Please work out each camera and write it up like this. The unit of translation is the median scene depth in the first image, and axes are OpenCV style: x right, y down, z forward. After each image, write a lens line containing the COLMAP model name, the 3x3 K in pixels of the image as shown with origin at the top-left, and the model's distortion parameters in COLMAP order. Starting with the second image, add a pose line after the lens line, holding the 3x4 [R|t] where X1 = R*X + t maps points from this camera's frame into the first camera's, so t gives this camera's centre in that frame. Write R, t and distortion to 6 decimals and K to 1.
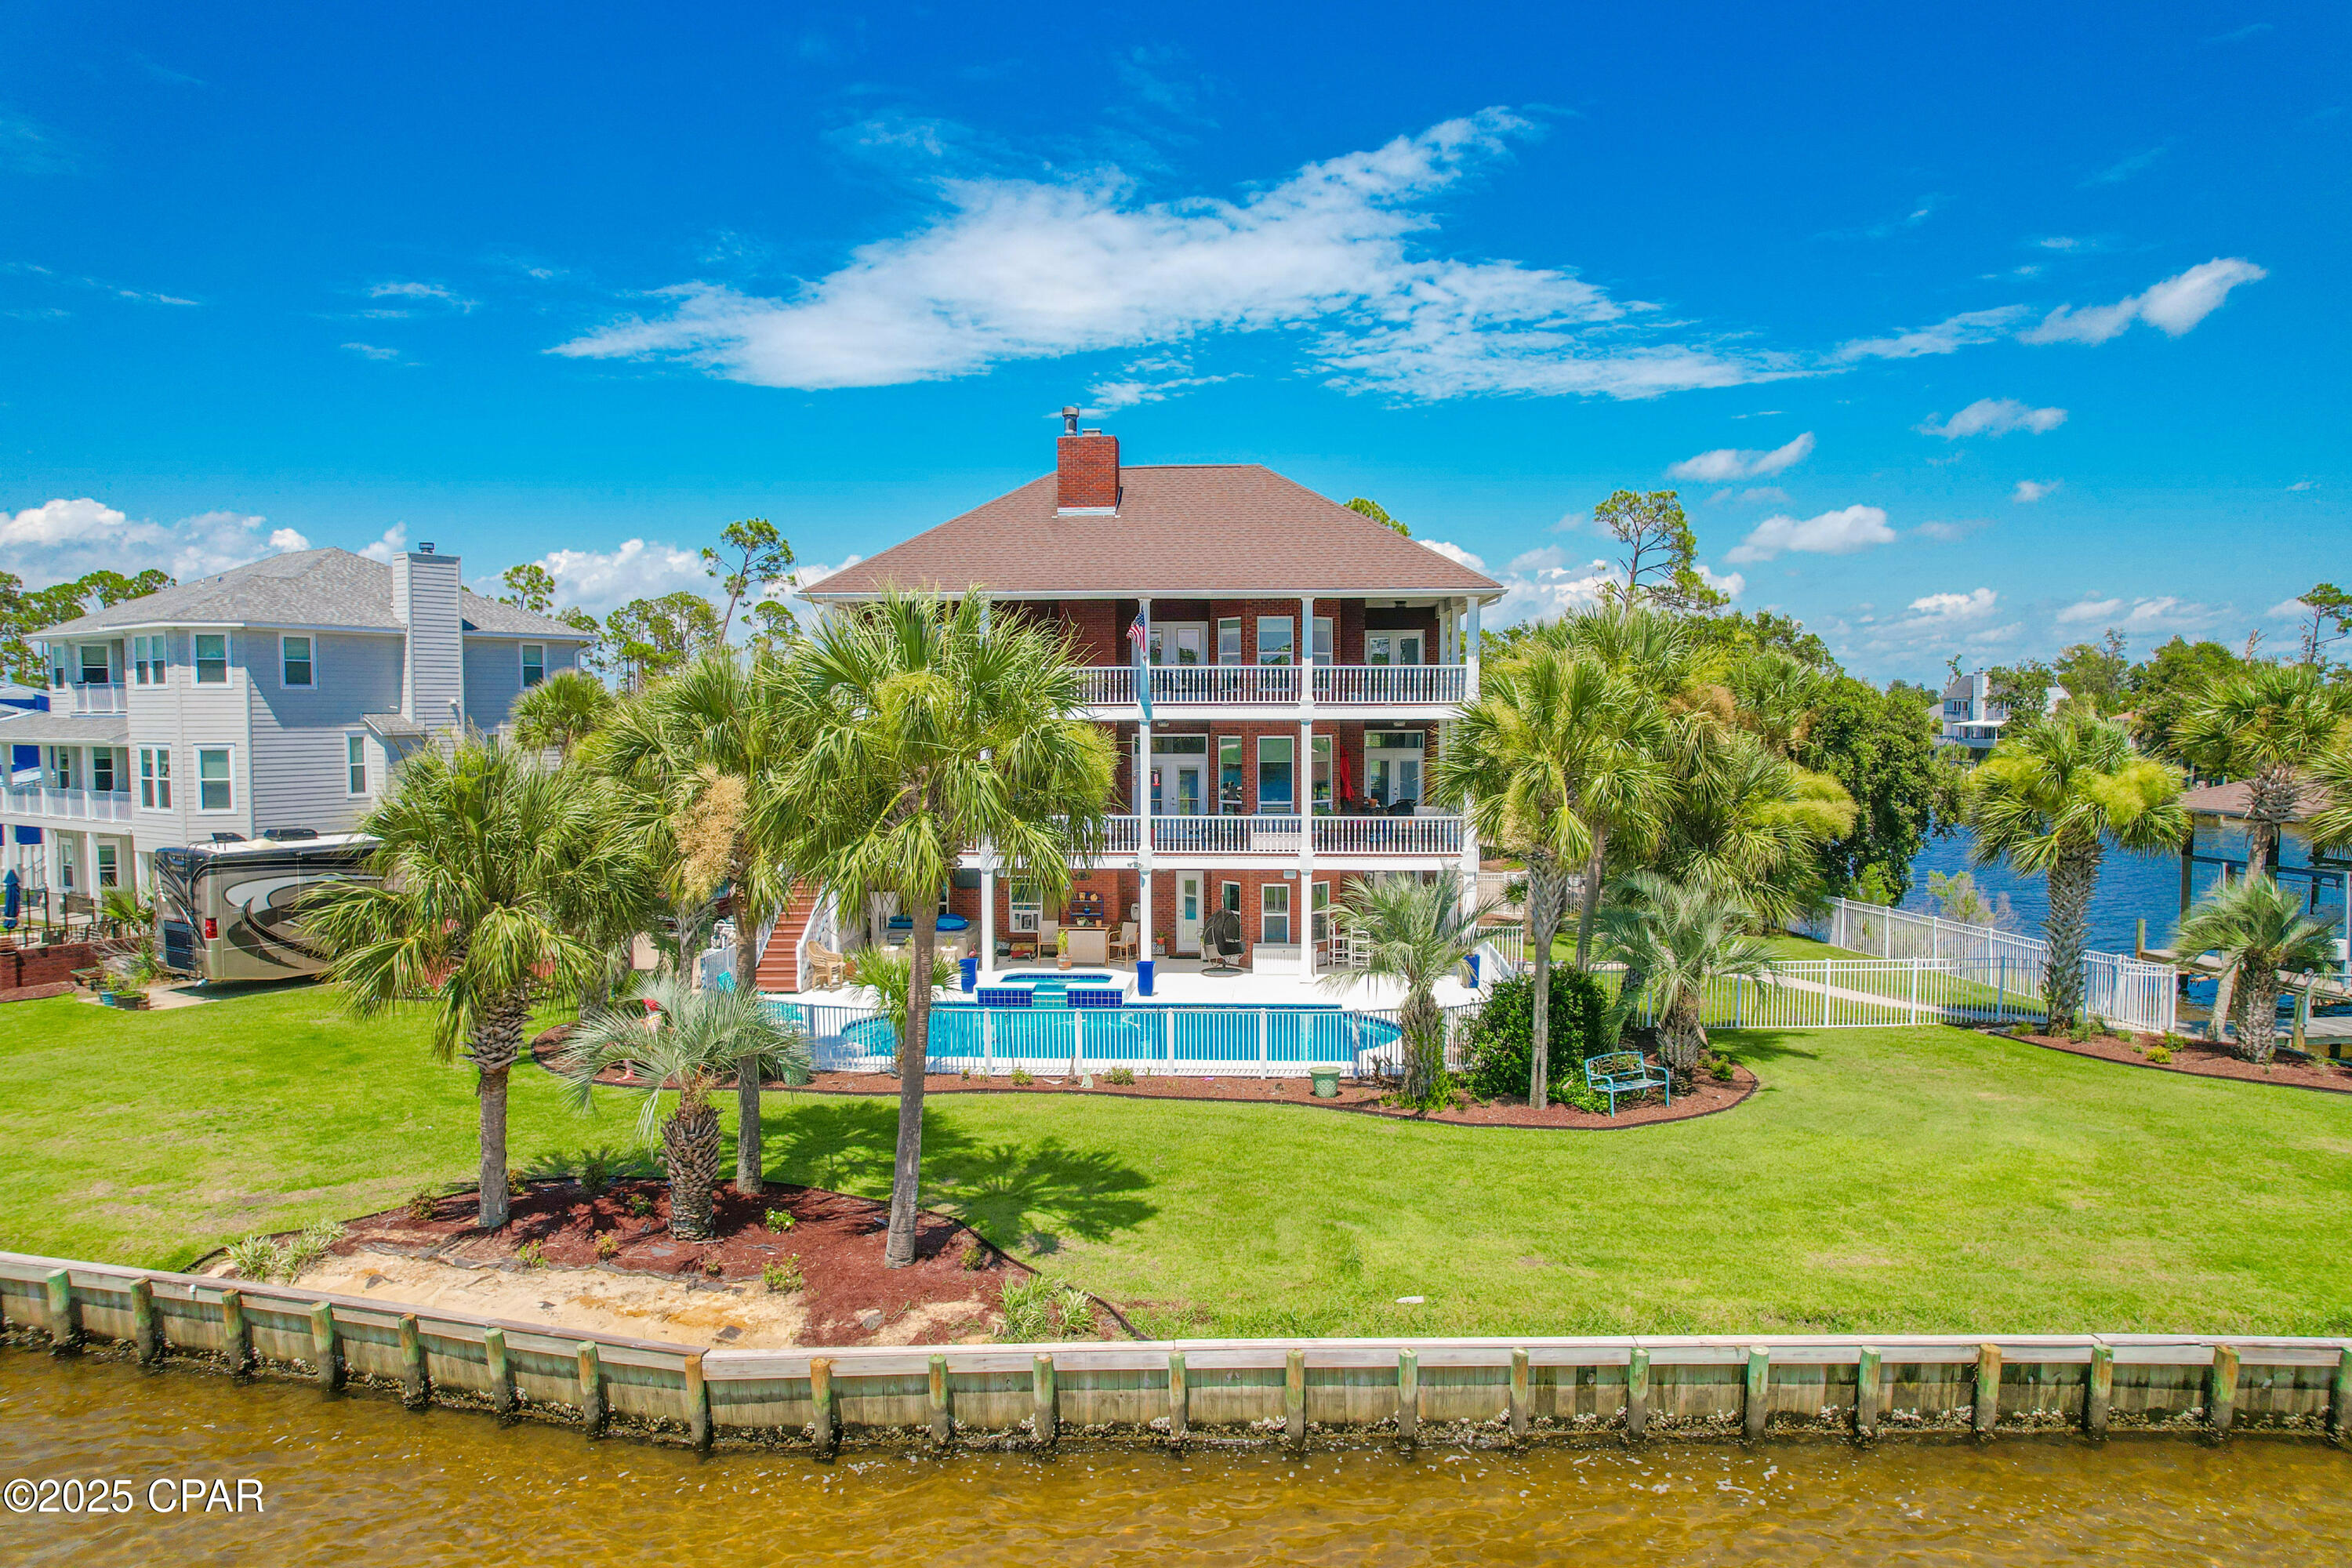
lens RADIAL K [[1512.4, 0, 1183.8], [0, 1512.4, 781.7], [0, 0, 1]] dist [-0.071400, 0.062433]
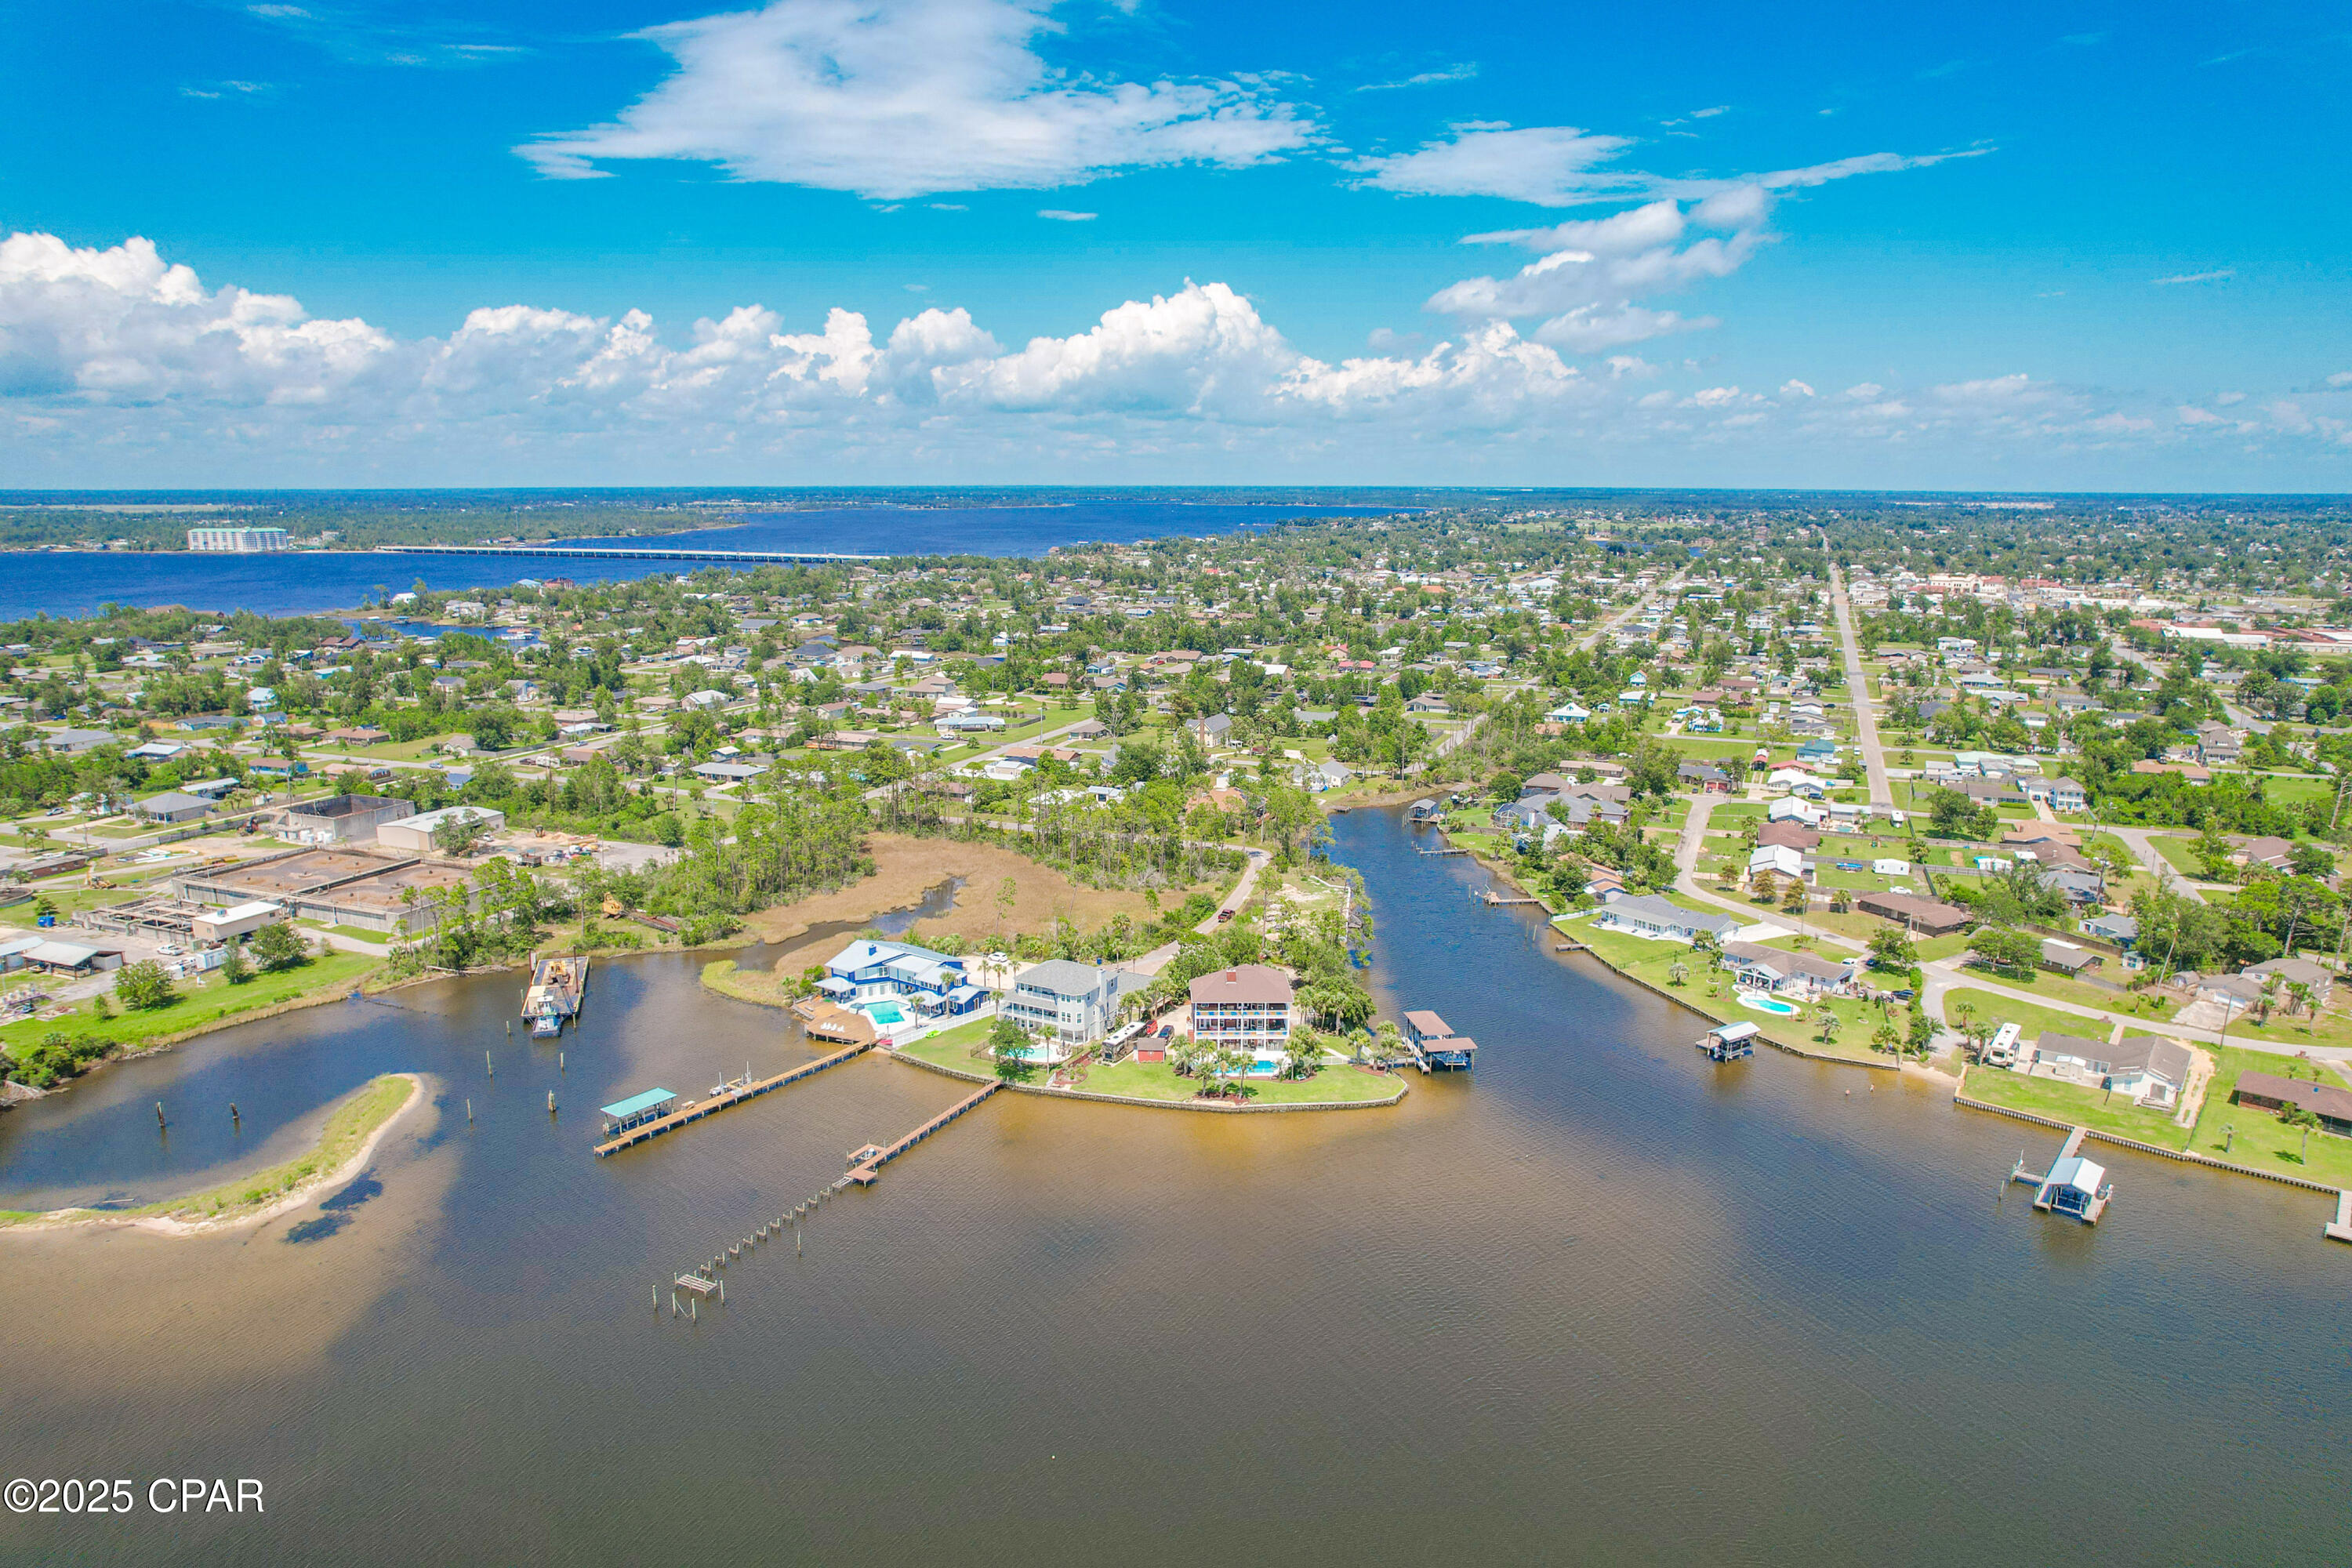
lens RADIAL K [[1512.4, 0, 1168.8], [0, 1512.4, 790.3], [0, 0, 1]] dist [-0.071400, 0.062433]
pose [[0.997244, -0.014094, 0.072840, -0.644081], [0.002511, 0.987640, 0.156719, -1.633849], [-0.074148, -0.156104, 0.984954, -4.263671]]
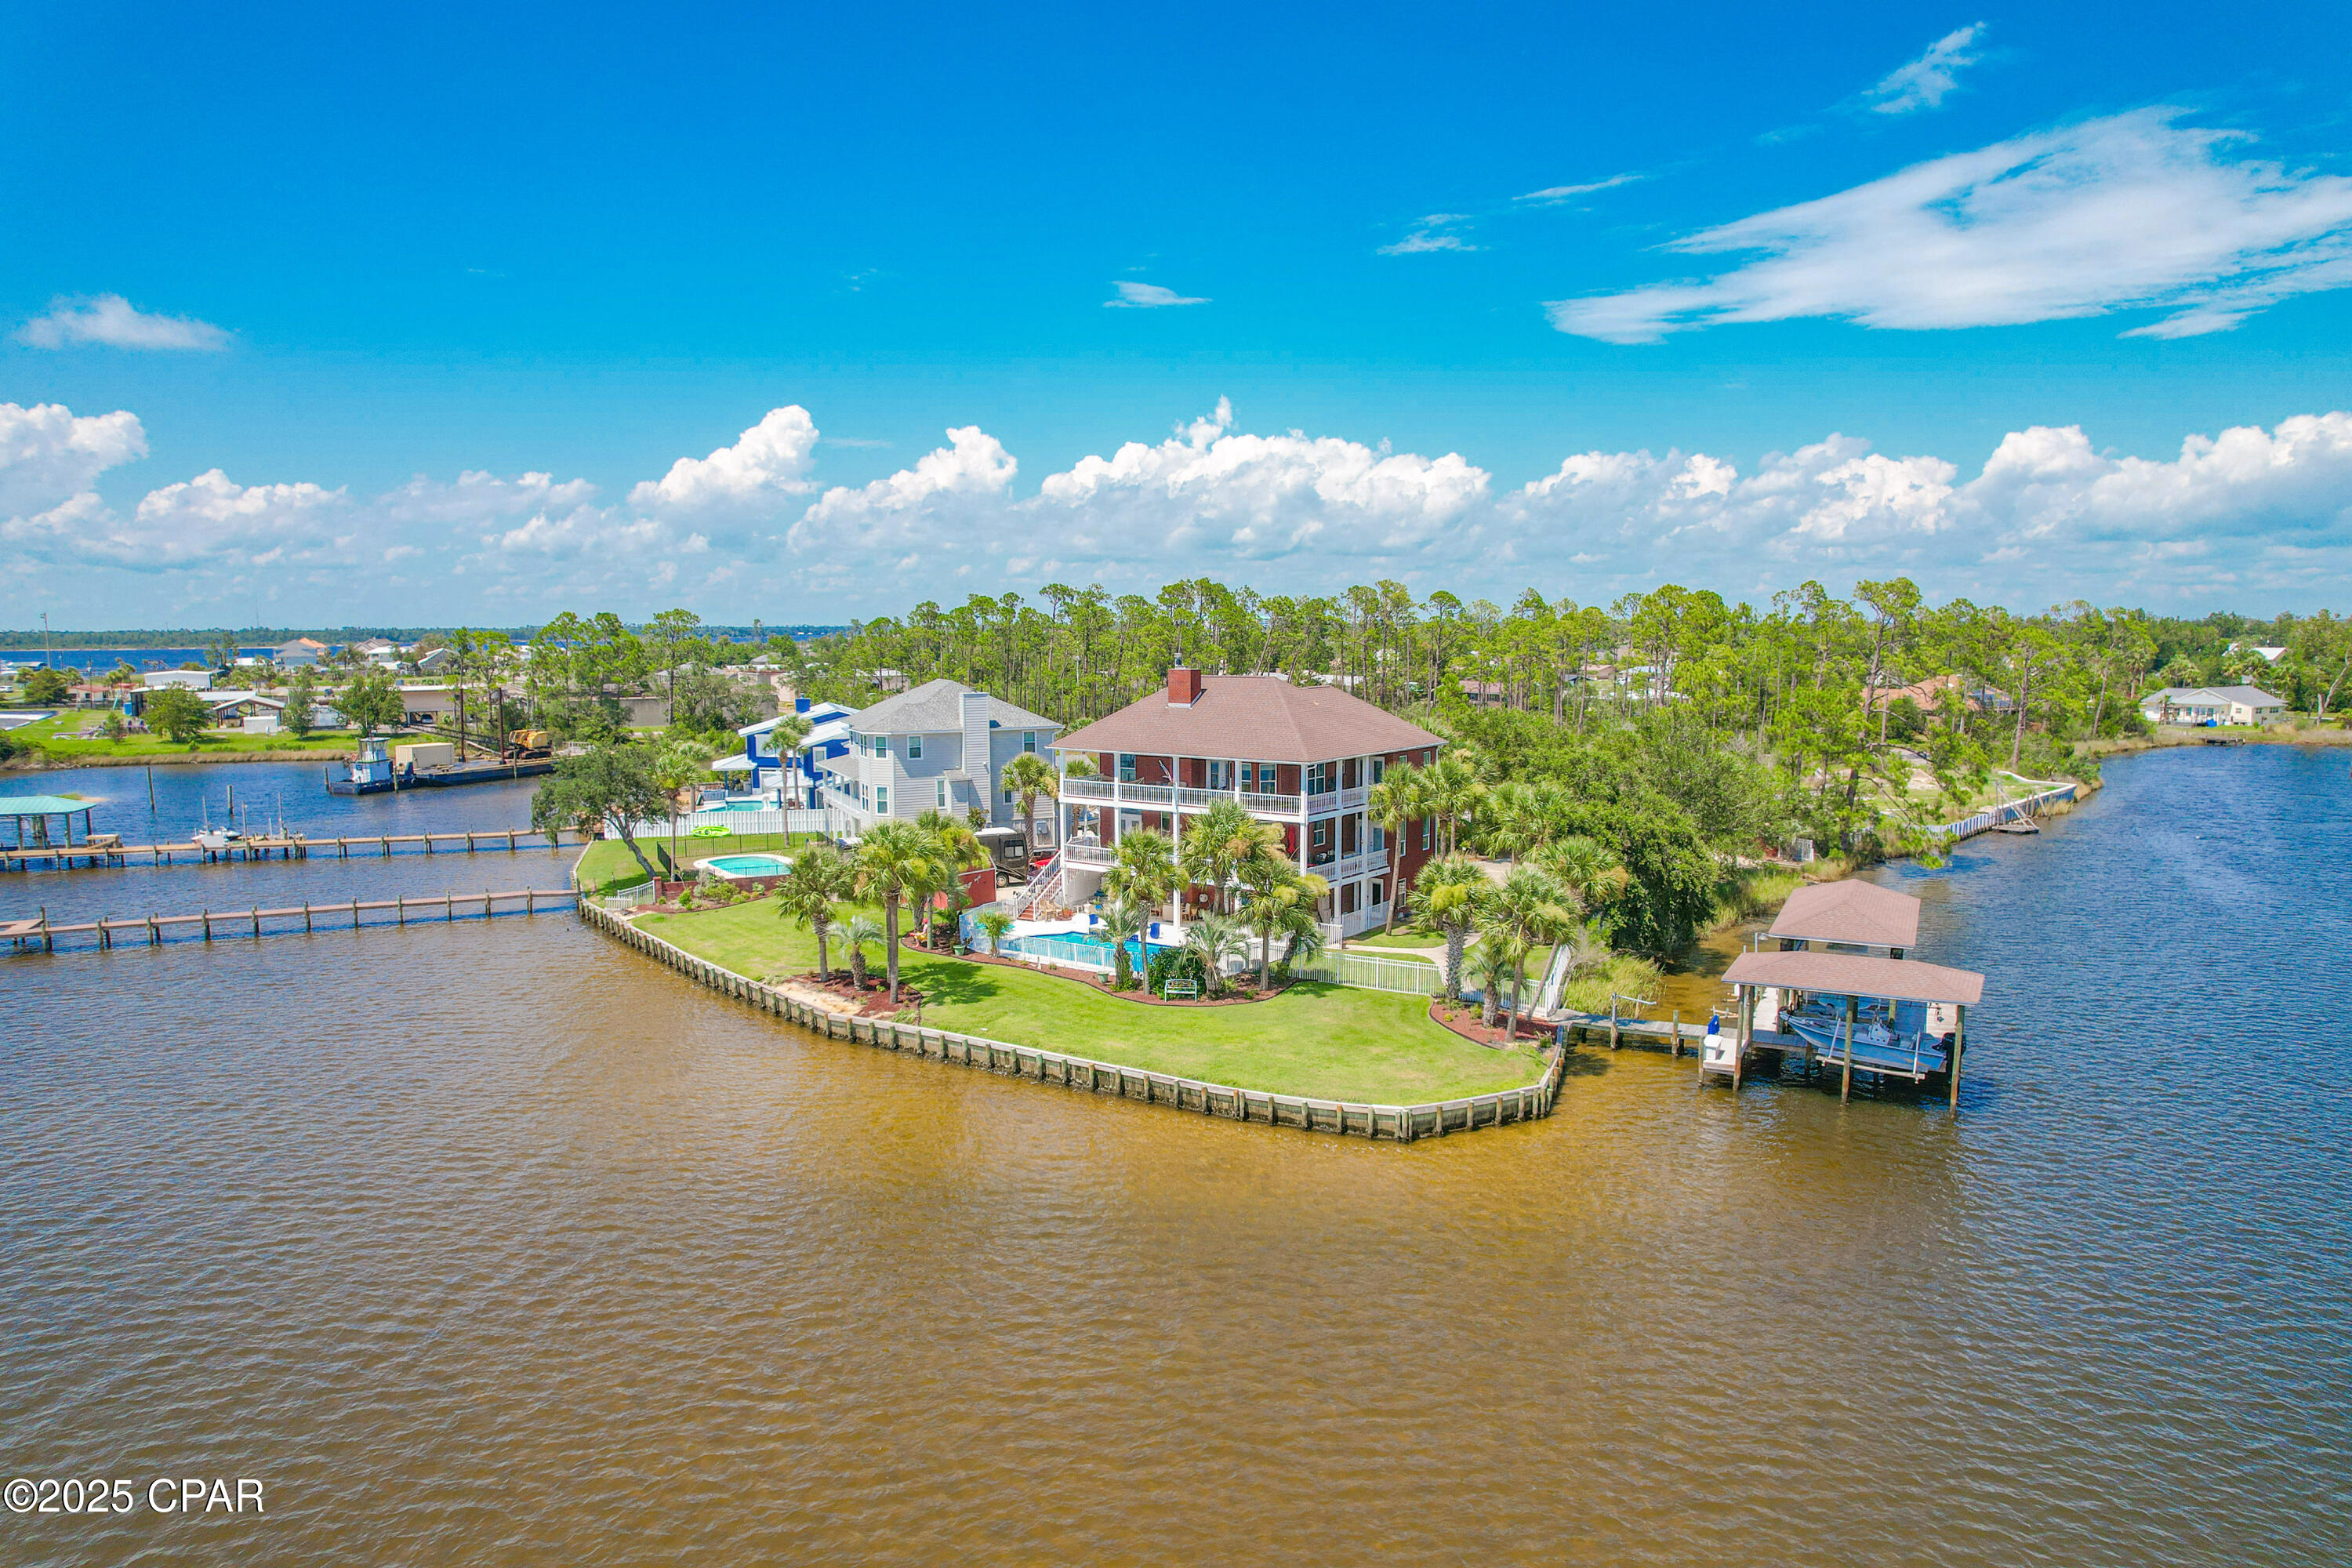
lens RADIAL K [[1512.4, 0, 1192.0], [0, 1512.4, 776.5], [0, 0, 1]] dist [-0.071400, 0.062433]
pose [[0.843288, 0.053103, -0.534831, 0.865334], [-0.022627, 0.997732, 0.063387, -0.172659], [0.536985, -0.041352, 0.842578, -0.606399]]
